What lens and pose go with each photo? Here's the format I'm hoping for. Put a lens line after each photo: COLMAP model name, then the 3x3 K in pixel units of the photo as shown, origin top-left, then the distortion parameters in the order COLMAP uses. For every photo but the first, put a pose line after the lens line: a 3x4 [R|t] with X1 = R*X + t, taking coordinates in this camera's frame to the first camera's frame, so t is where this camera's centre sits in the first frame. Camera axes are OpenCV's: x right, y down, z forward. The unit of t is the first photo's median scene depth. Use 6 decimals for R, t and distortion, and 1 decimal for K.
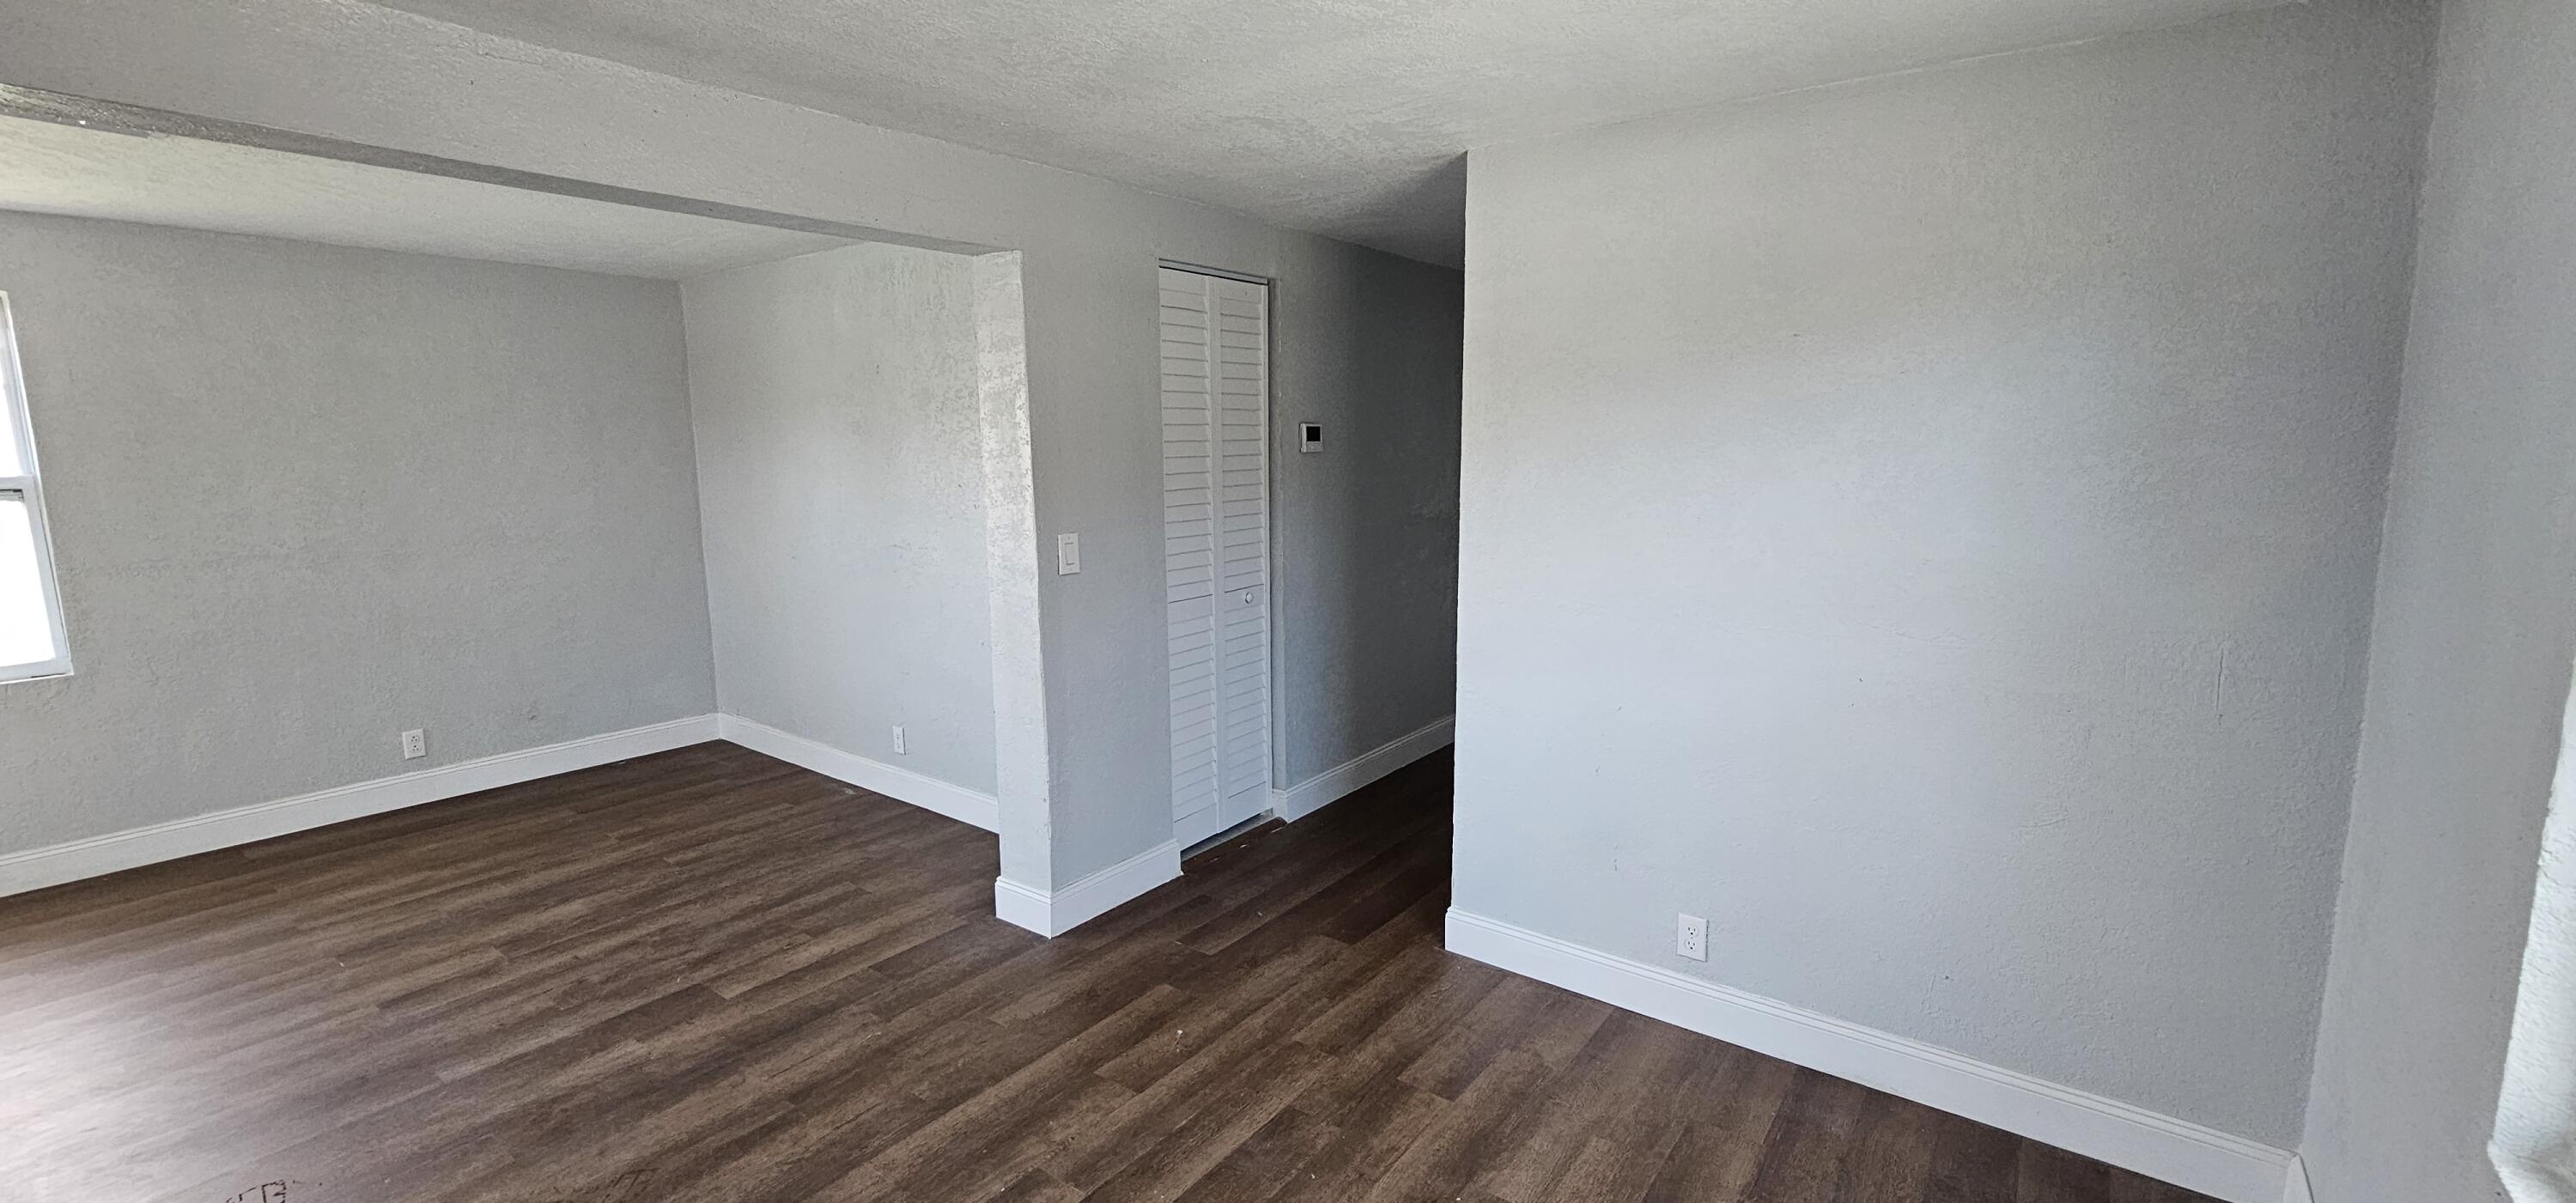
lens RADIAL K [[1054.9, 0, 1283.2], [0, 1054.9, 590.5], [0, 0, 1]] dist [-0.006864, -0.000498]
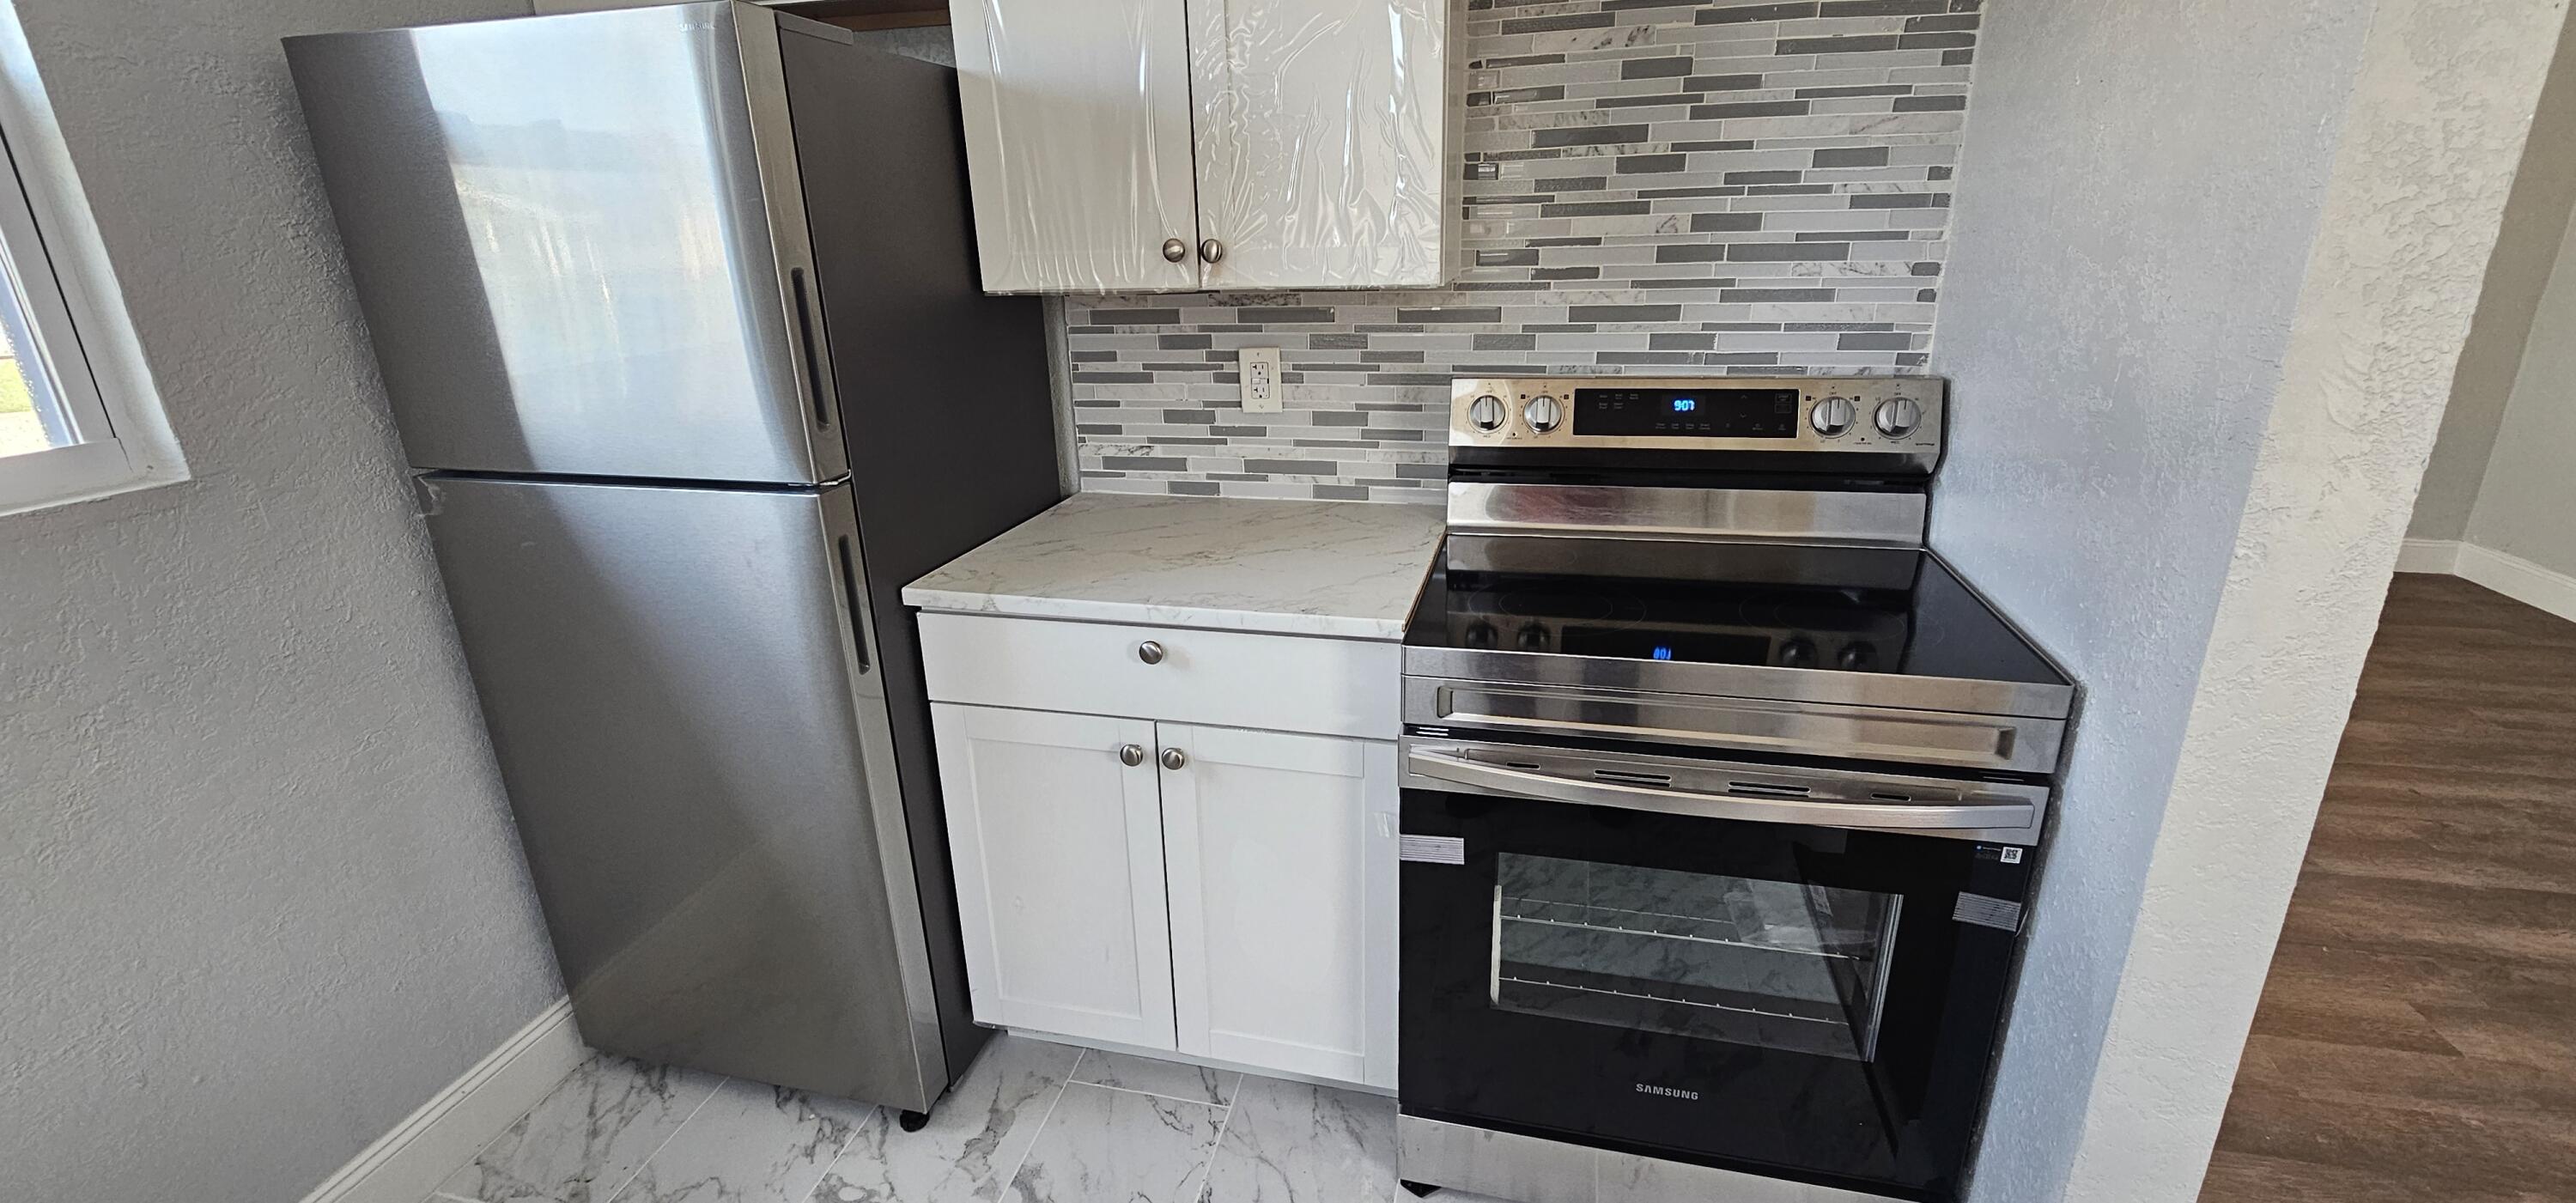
lens RADIAL K [[1054.9, 0, 1283.2], [0, 1054.9, 590.5], [0, 0, 1]] dist [-0.006864, -0.000498]
pose [[0.396630, 0.288378, -0.871506, -0.326393], [-0.101580, 0.957332, 0.270548, 0.049954], [0.912341, -0.018780, 0.409001, -0.193329]]
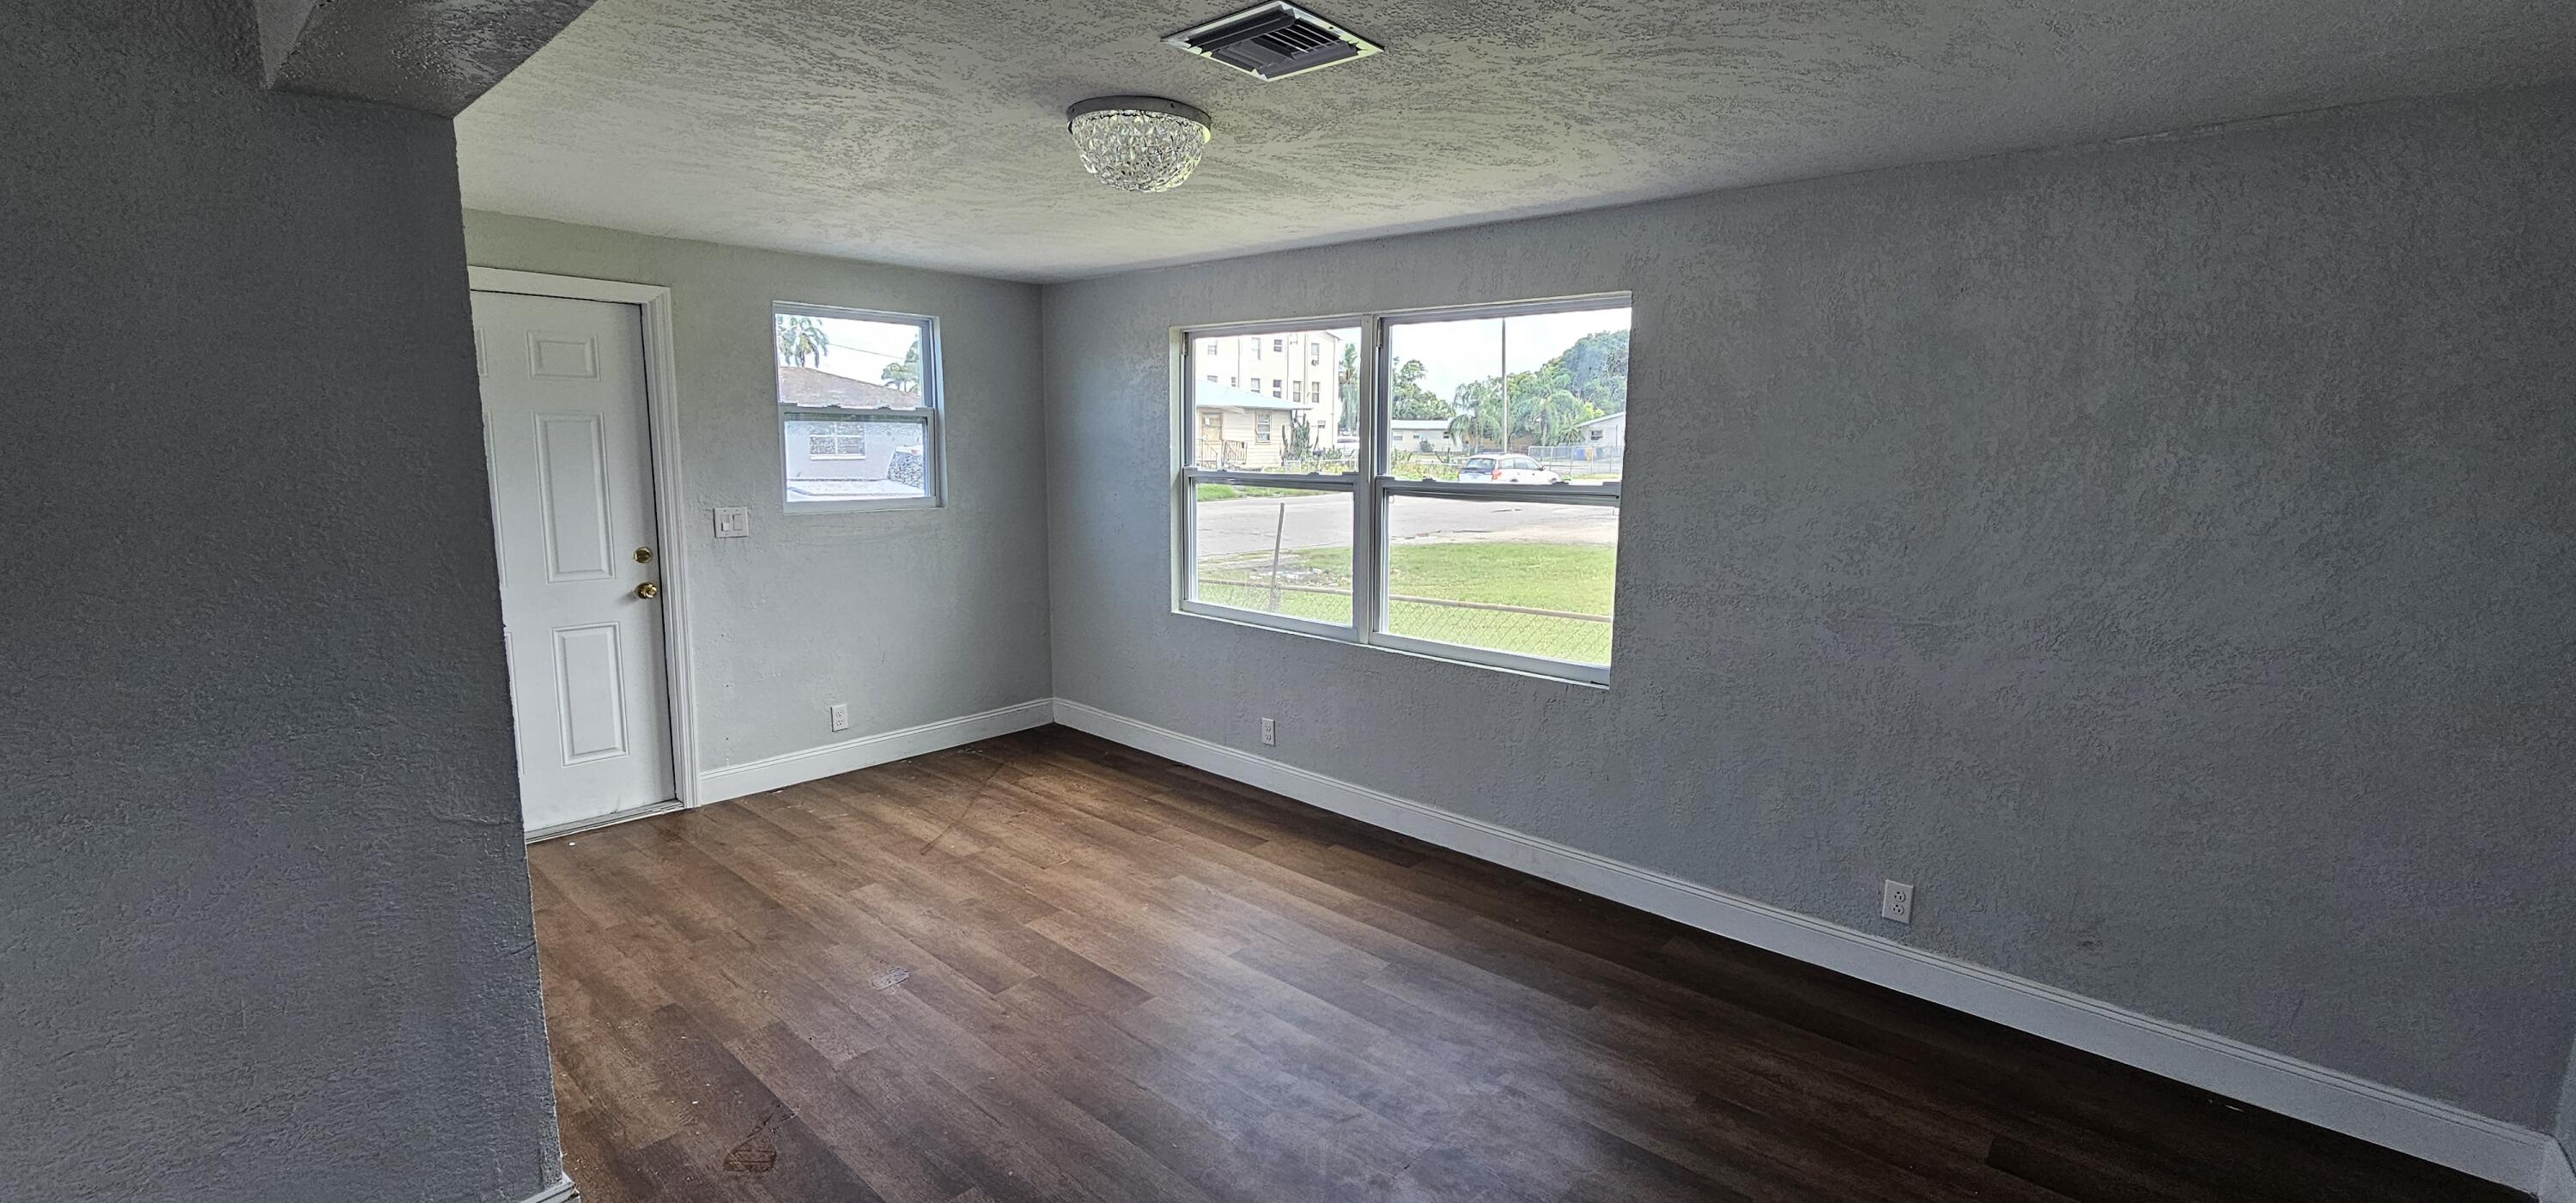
lens RADIAL K [[1054.9, 0, 1283.2], [0, 1054.9, 590.5], [0, 0, 1]] dist [-0.006864, -0.000498]
pose [[-0.082158, 0.151272, -0.985072, -0.210808], [-0.153994, 0.974616, 0.162510, -0.134538], [0.984650, 0.165046, -0.056777, 0.835228]]
